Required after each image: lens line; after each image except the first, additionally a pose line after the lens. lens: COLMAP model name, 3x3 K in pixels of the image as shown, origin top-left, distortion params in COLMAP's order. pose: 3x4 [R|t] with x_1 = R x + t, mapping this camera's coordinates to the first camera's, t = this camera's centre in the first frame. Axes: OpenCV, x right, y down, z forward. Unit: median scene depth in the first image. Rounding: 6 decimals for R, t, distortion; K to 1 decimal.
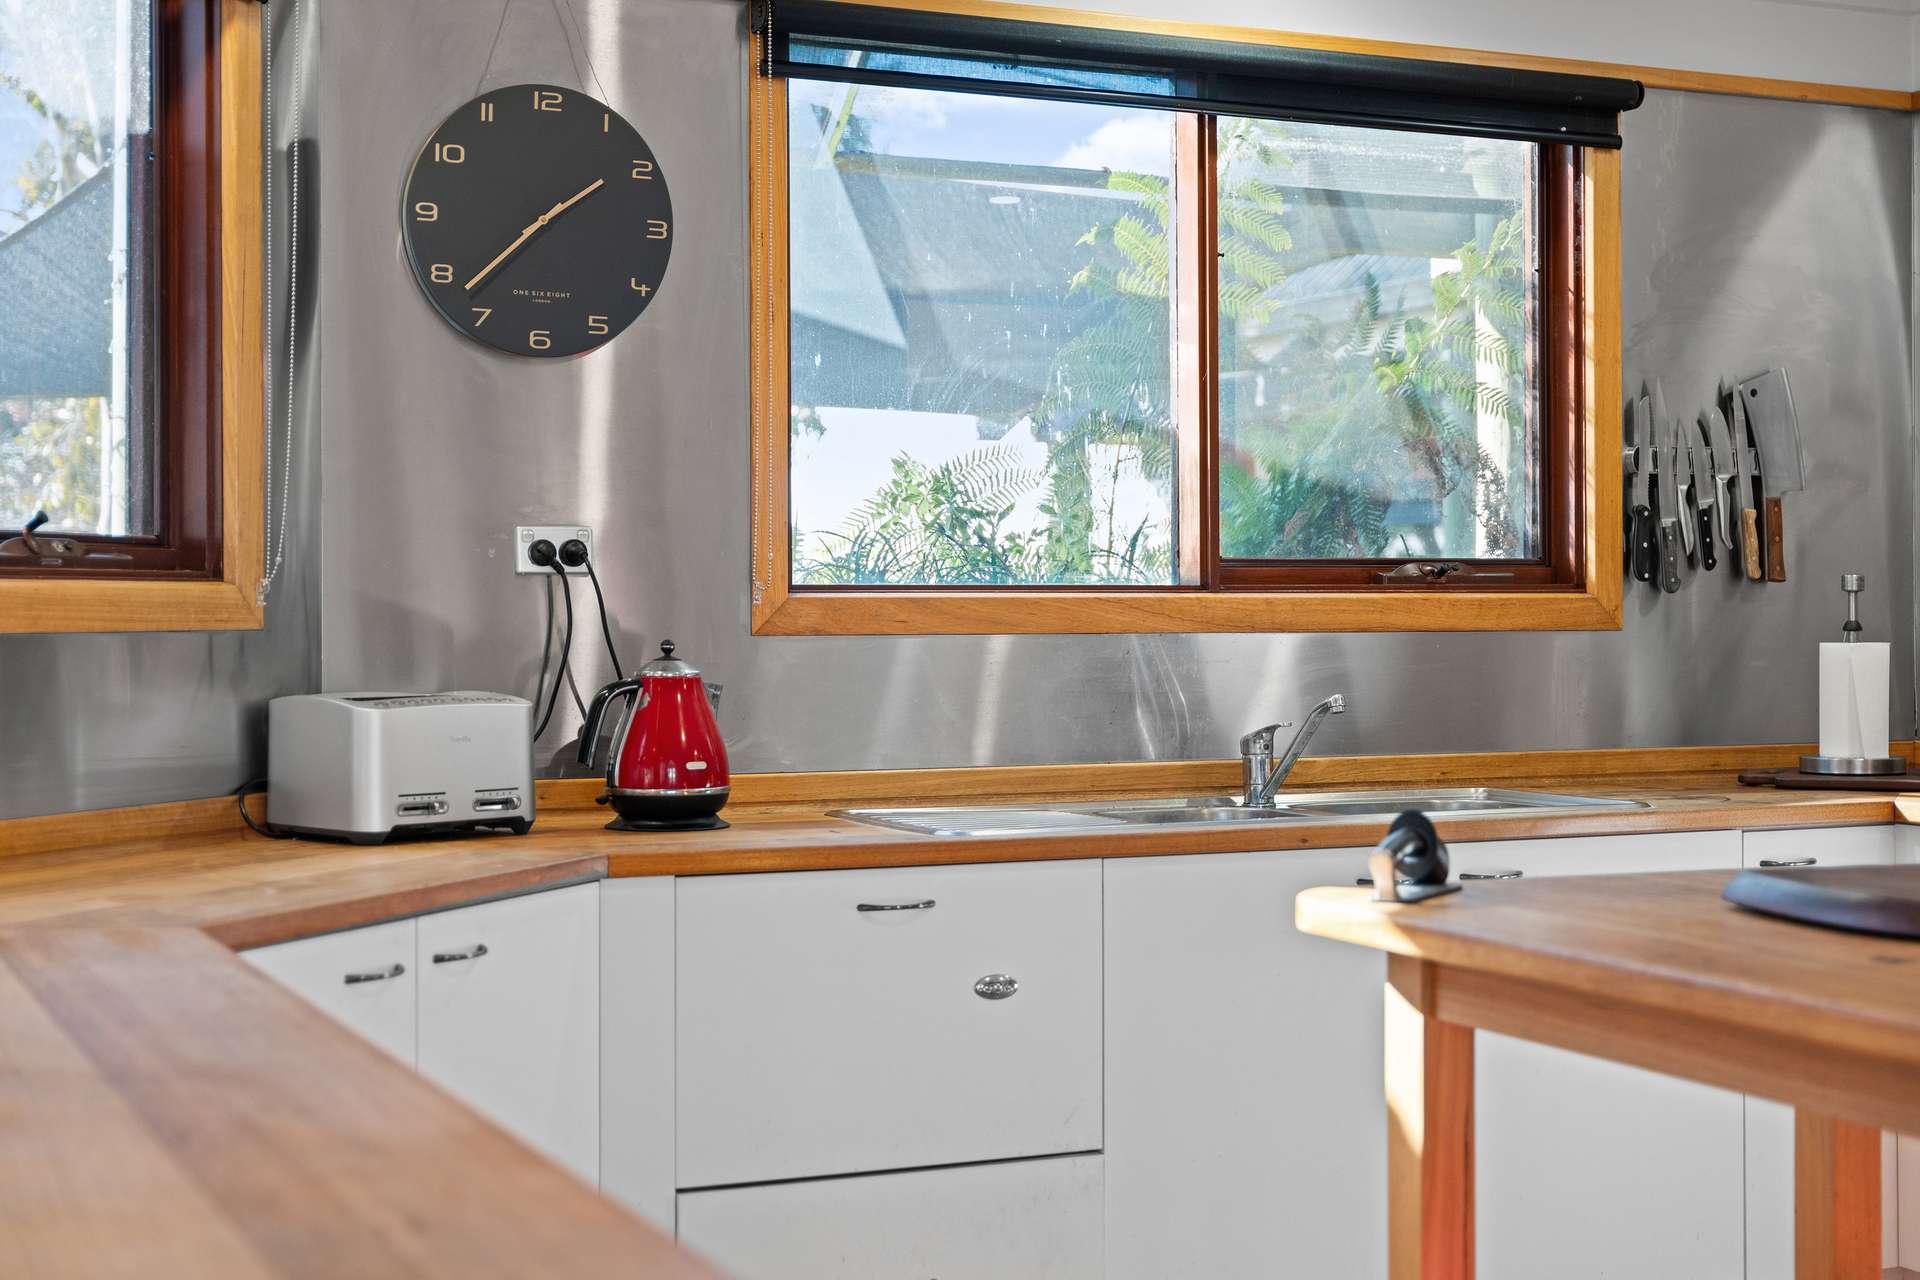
lens RADIAL K [[2794.6, 0, 971.4], [0, 2794.6, 641.1], [0, 0, 1]] dist [0.156570, 0.000000]
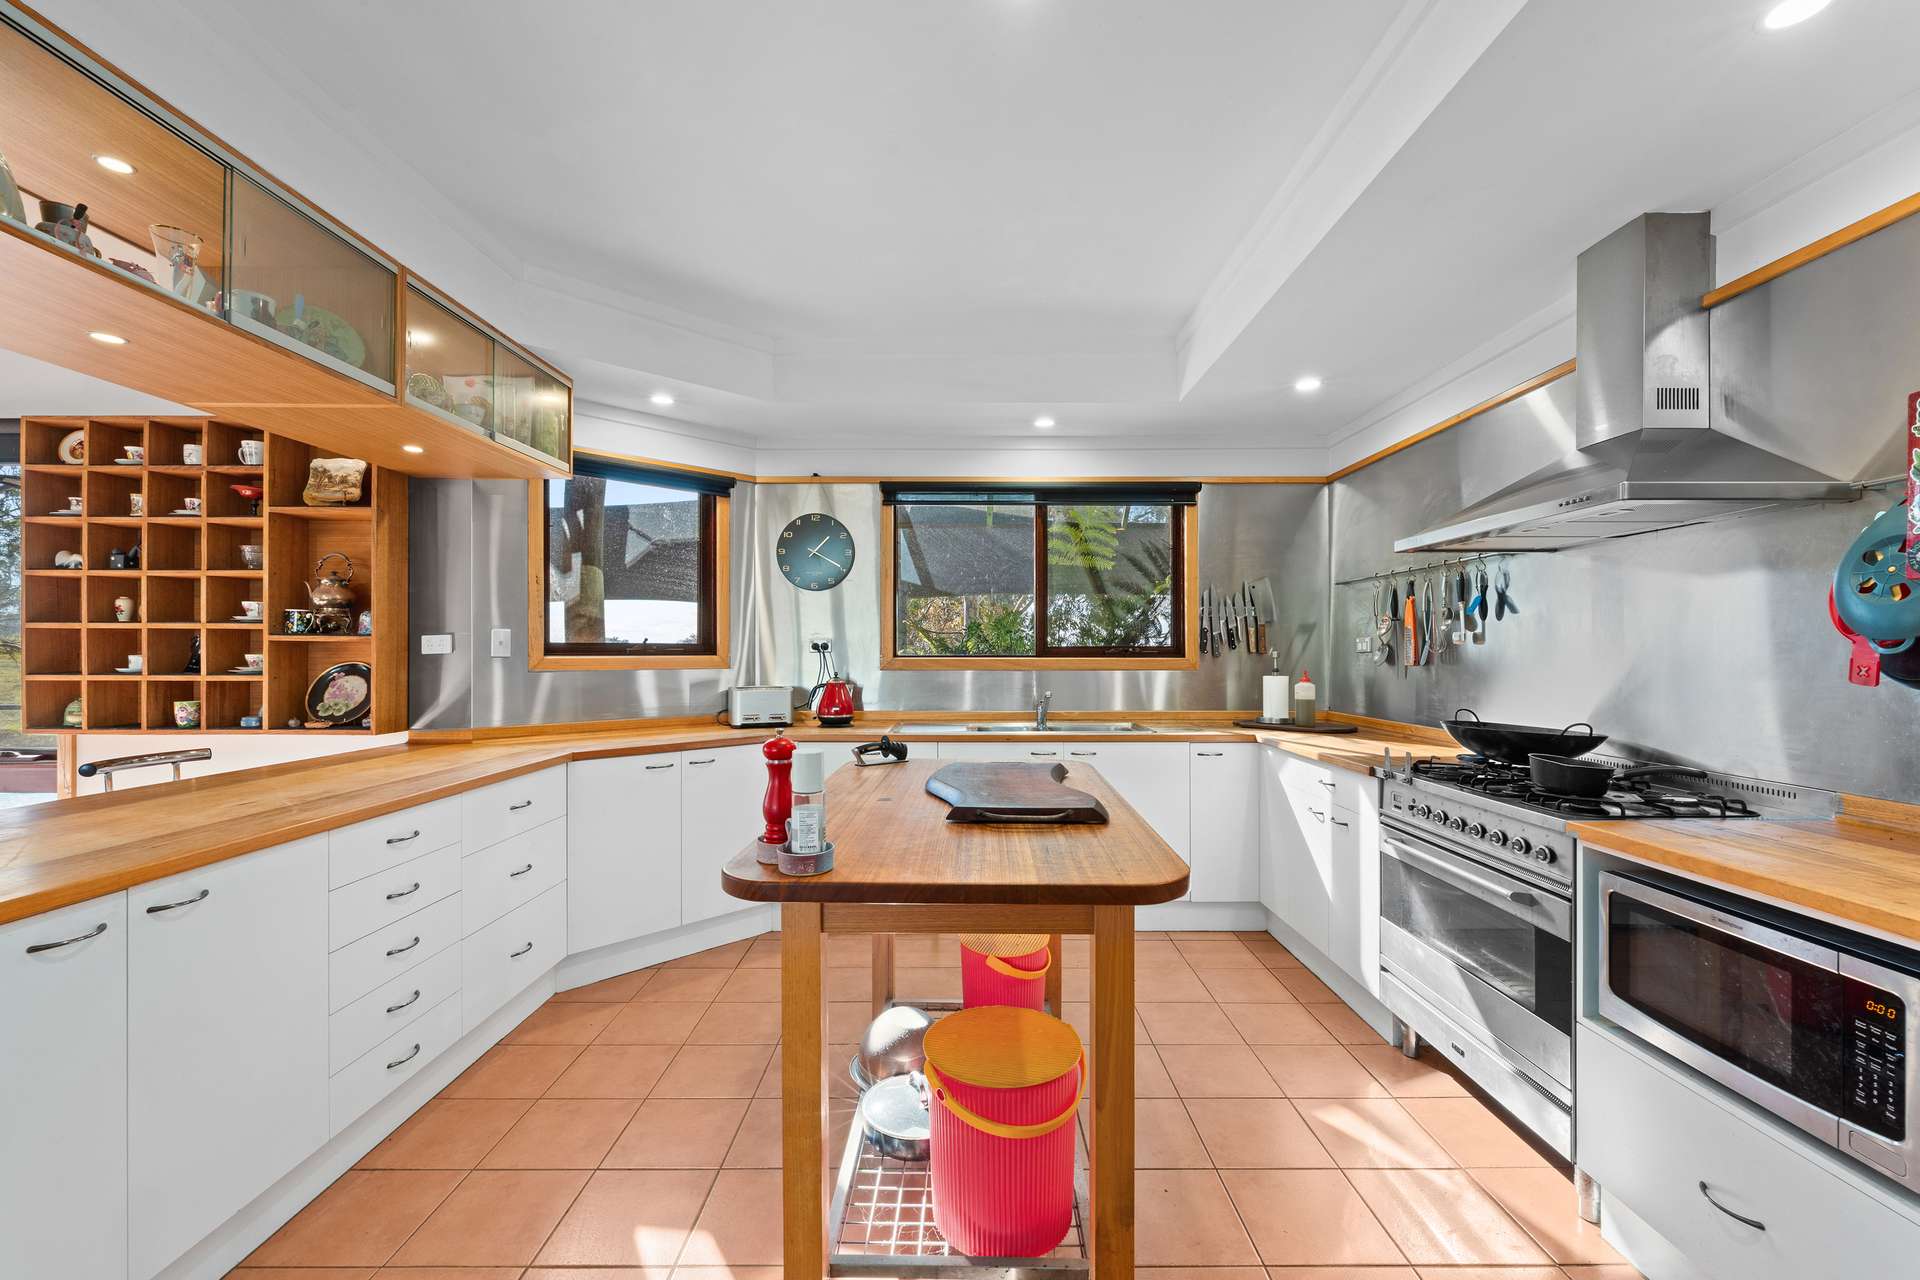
lens RADIAL K [[784.4, 0, 957.8], [0, 784.4, 654.1], [0, 0, 1]] dist [0.002596, -0.000844]
pose [[0.901811, -0.003810, -0.432114, 0.395123], [-0.006634, 0.999721, -0.022658, -0.001241], [0.432080, 0.023300, 0.901534, 0.187403]]
